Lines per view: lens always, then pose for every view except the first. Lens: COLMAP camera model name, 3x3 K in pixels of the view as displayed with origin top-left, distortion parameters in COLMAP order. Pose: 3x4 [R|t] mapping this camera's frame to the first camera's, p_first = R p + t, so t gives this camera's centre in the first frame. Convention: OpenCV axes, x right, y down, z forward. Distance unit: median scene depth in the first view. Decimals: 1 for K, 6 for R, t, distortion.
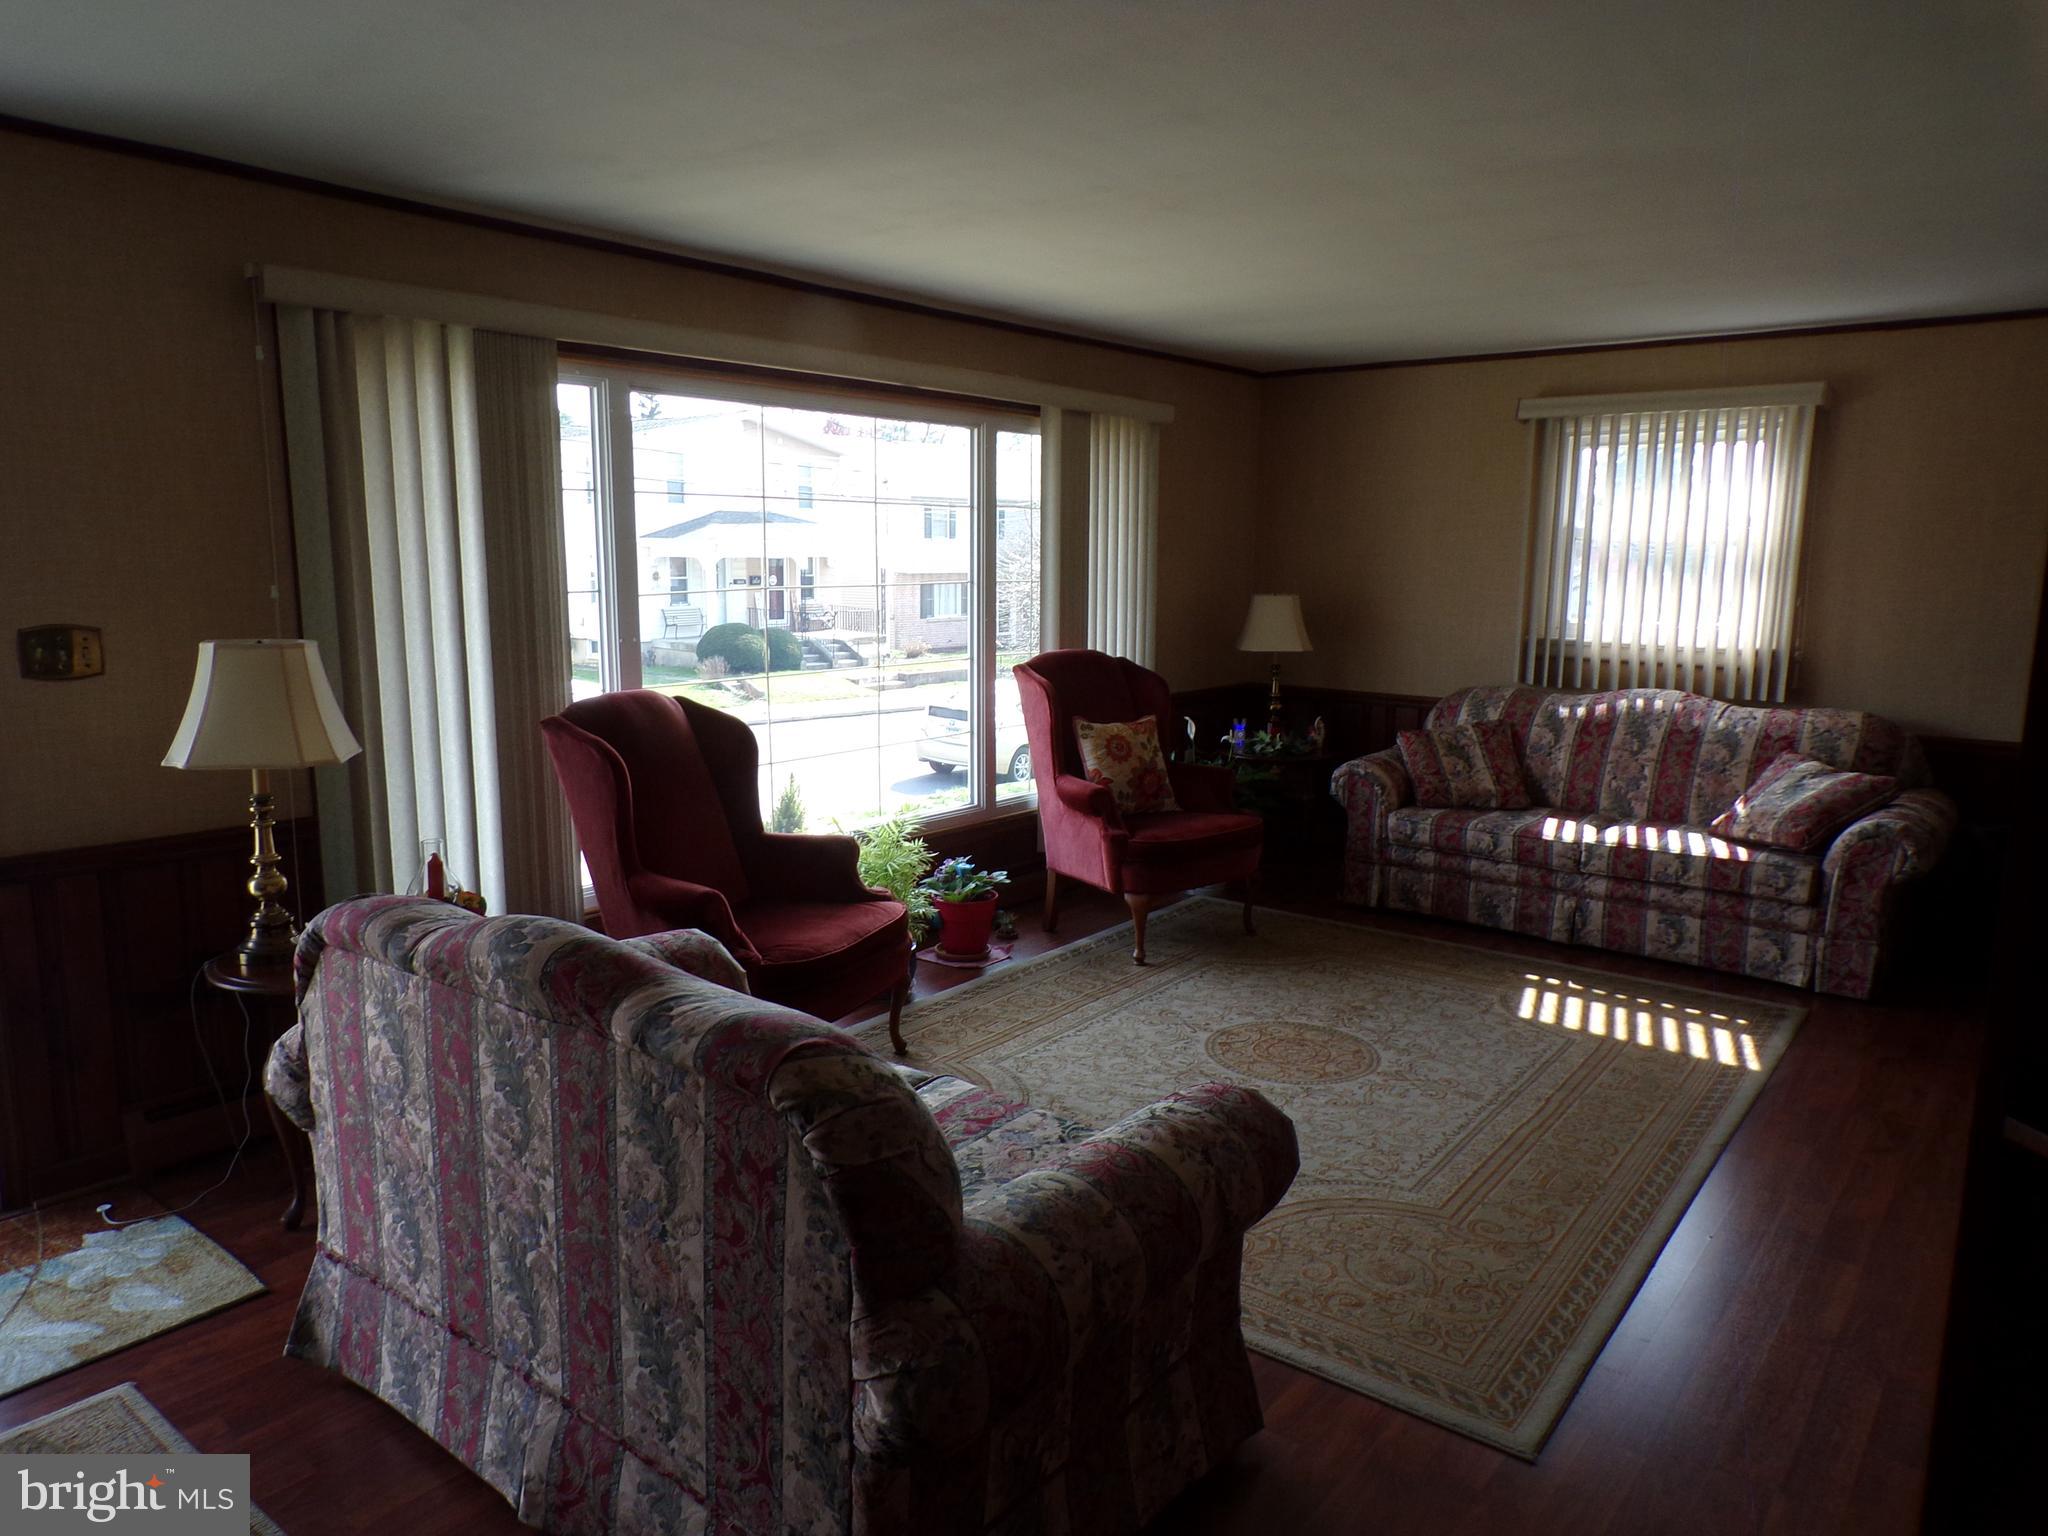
lens RADIAL K [[1367.2, 0, 1006.2], [0, 1367.2, 762.4], [0, 0, 1]] dist [-0.003203, 0.008572]
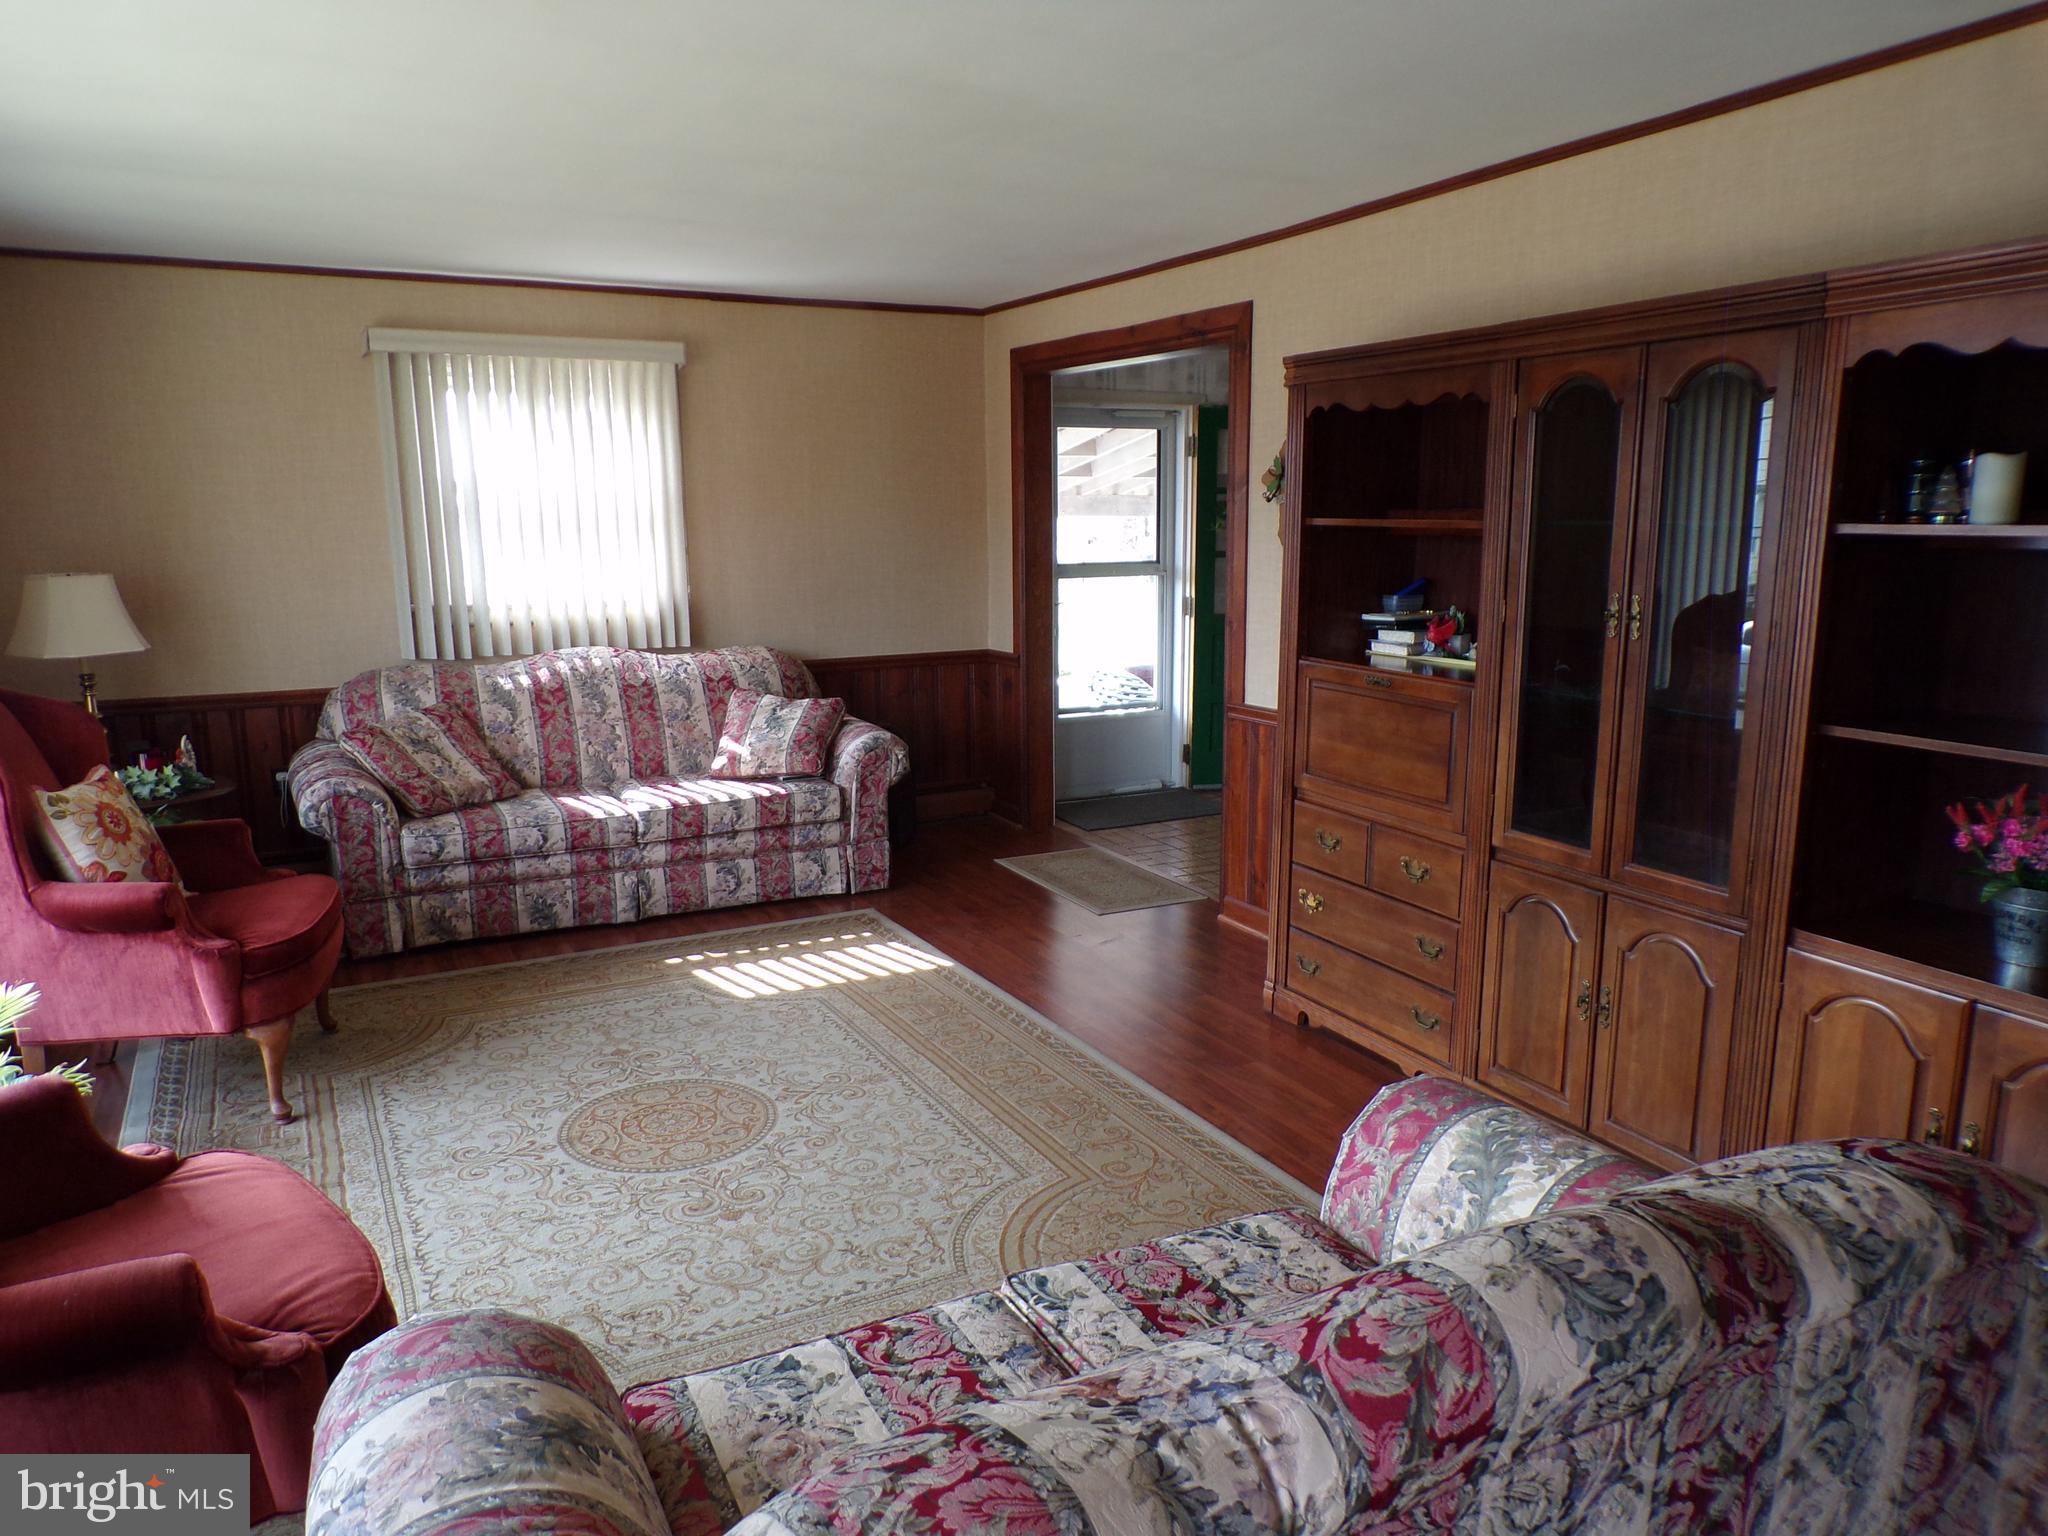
lens RADIAL K [[1367.2, 0, 1006.2], [0, 1367.2, 762.4], [0, 0, 1]] dist [-0.003203, 0.008572]
pose [[0.422768, -0.178841, 0.888416, -0.301562], [0.154470, 0.980209, 0.123812, -0.052465], [-0.892976, 0.084890, 0.442027, 0.344699]]
